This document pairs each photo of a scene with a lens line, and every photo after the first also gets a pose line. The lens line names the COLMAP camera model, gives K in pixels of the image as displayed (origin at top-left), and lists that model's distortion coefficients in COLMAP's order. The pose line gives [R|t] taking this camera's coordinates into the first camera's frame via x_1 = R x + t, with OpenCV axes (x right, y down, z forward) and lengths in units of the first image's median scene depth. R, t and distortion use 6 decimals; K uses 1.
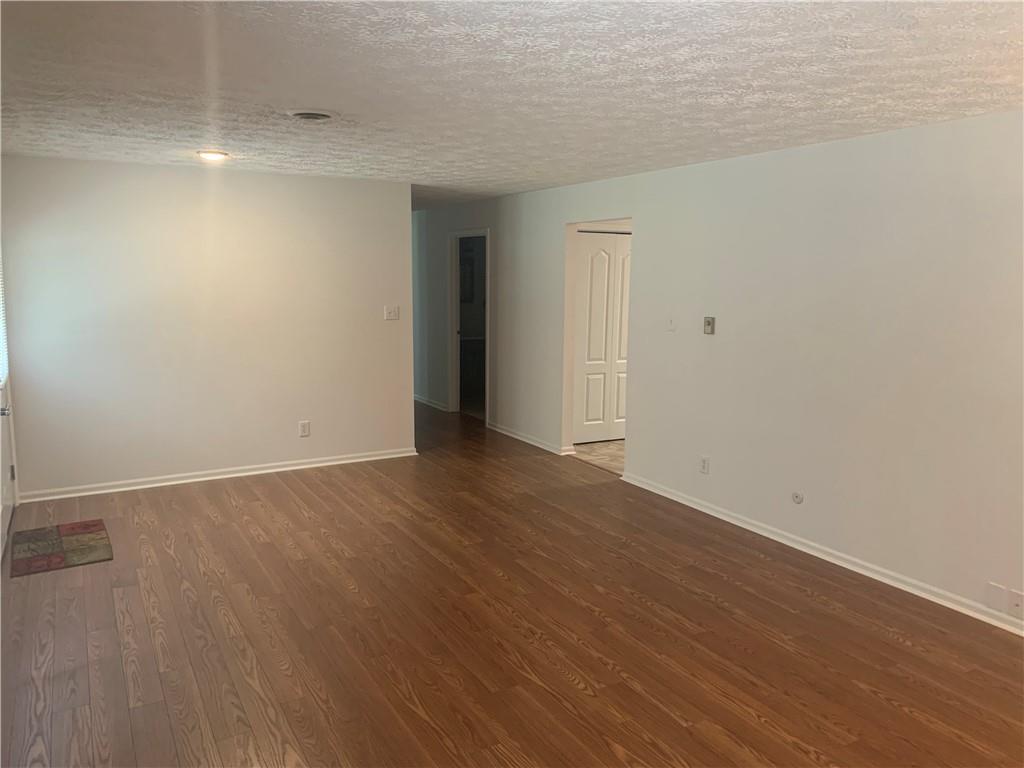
lens RADIAL K [[778.0, 0, 513.5], [0, 778.0, 382.2], [0, 0, 1]] dist [0.021962, -0.026595]
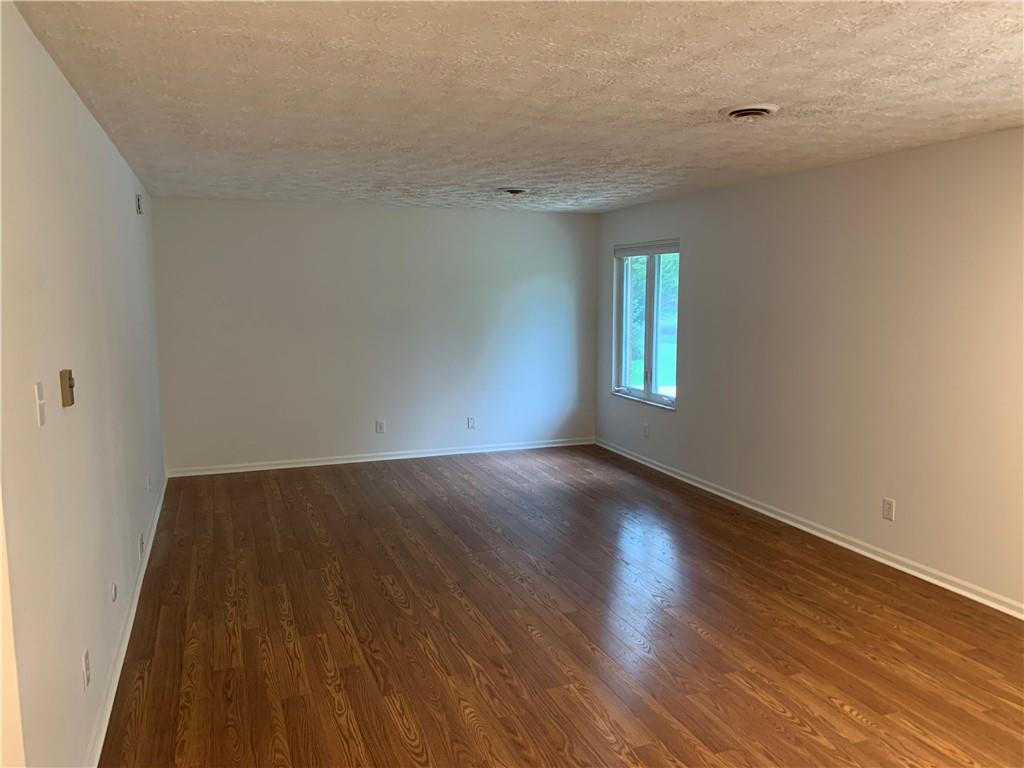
lens RADIAL K [[778.0, 0, 514.1], [0, 778.0, 386.6], [0, 0, 1]] dist [0.021962, -0.026595]
pose [[-0.988798, -0.027588, 0.146688, -0.120494], [0.011751, 0.965331, 0.260765, -0.259371], [-0.148797, 0.259568, -0.954193, 1.871131]]
